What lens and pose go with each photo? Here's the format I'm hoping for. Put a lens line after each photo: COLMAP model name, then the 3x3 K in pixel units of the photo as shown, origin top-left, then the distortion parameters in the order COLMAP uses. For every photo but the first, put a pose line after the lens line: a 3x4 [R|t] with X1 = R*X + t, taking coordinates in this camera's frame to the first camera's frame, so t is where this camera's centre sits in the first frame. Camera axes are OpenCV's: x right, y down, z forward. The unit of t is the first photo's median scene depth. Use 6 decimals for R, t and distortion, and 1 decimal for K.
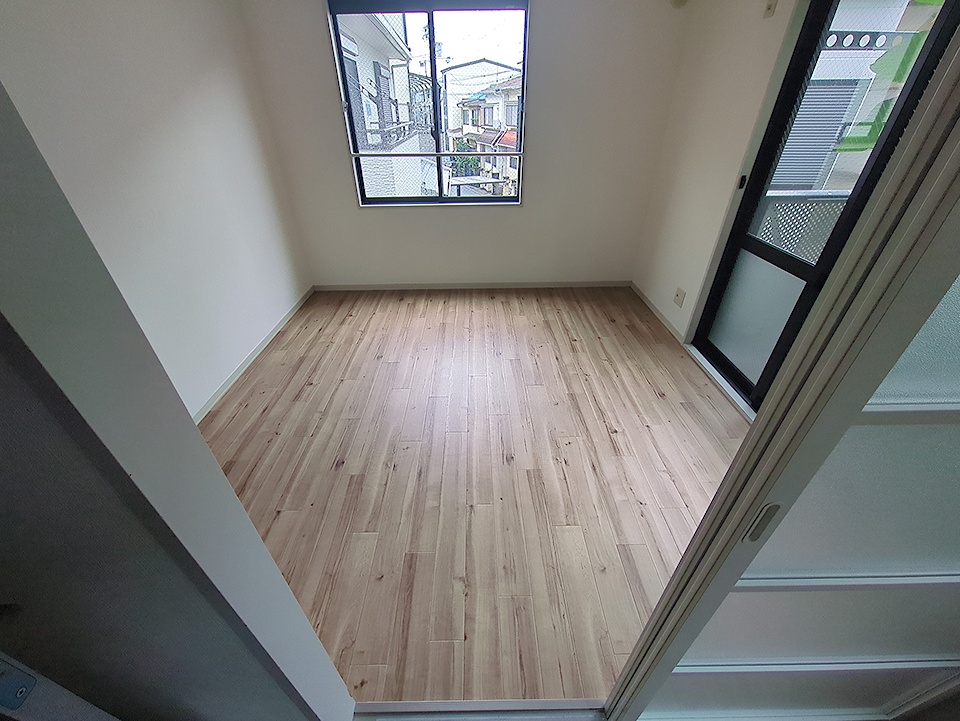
lens RADIAL K [[379.2, 0, 470.5], [0, 379.2, 356.4], [0, 0, 1]] dist [-0.007002, 0.002358]
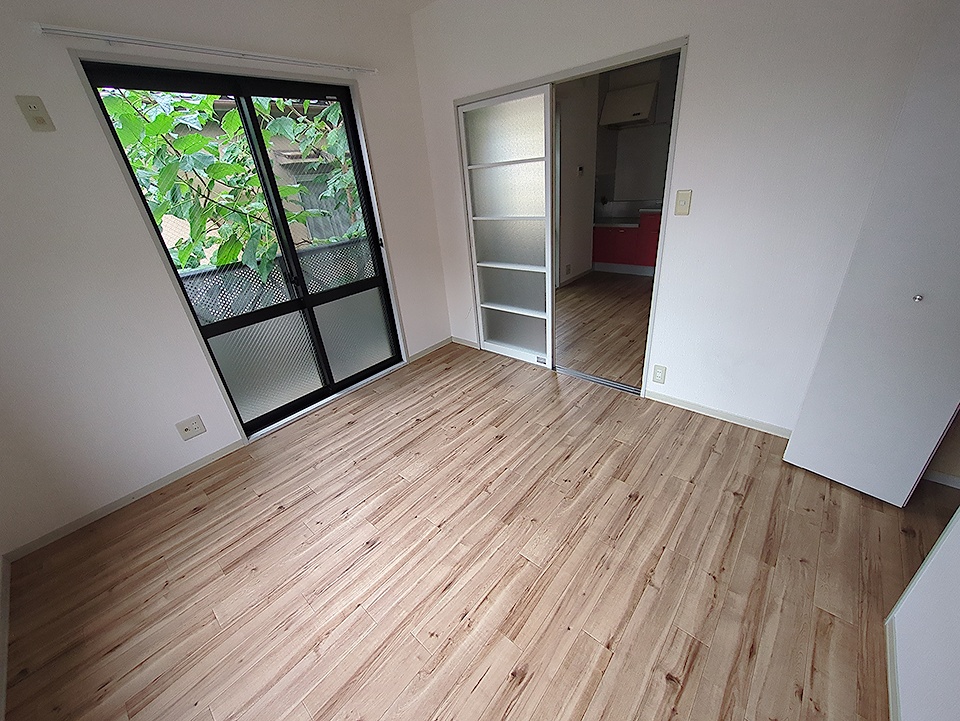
lens RADIAL K [[379.2, 0, 484.3], [0, 379.2, 356.4], [0, 0, 1]] dist [-0.007002, 0.002358]
pose [[-0.752474, -0.216615, 0.621981, -0.477553], [0.437988, 0.540710, 0.718191, -0.654732], [-0.491883, 0.812841, -0.311996, 0.974142]]
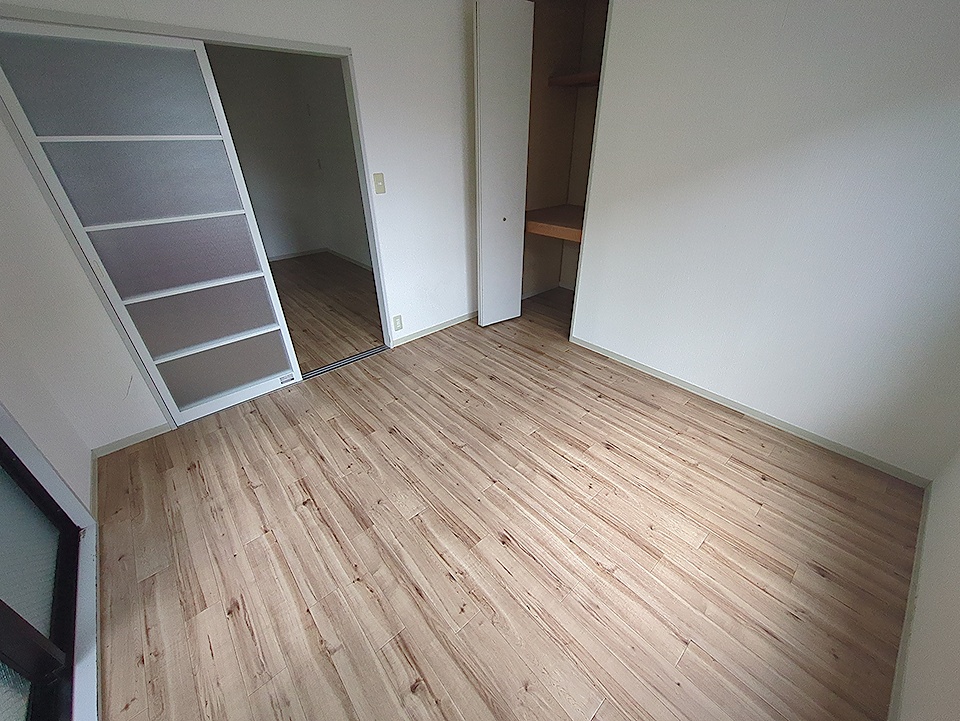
lens RADIAL K [[379.2, 0, 475.7], [0, 379.2, 353.7], [0, 0, 1]] dist [-0.007002, 0.002358]
pose [[-0.749479, 0.346092, -0.564359, 0.404607], [-0.341827, 0.527740, 0.777589, -0.719518], [0.566952, 0.775700, -0.277226, 1.050526]]
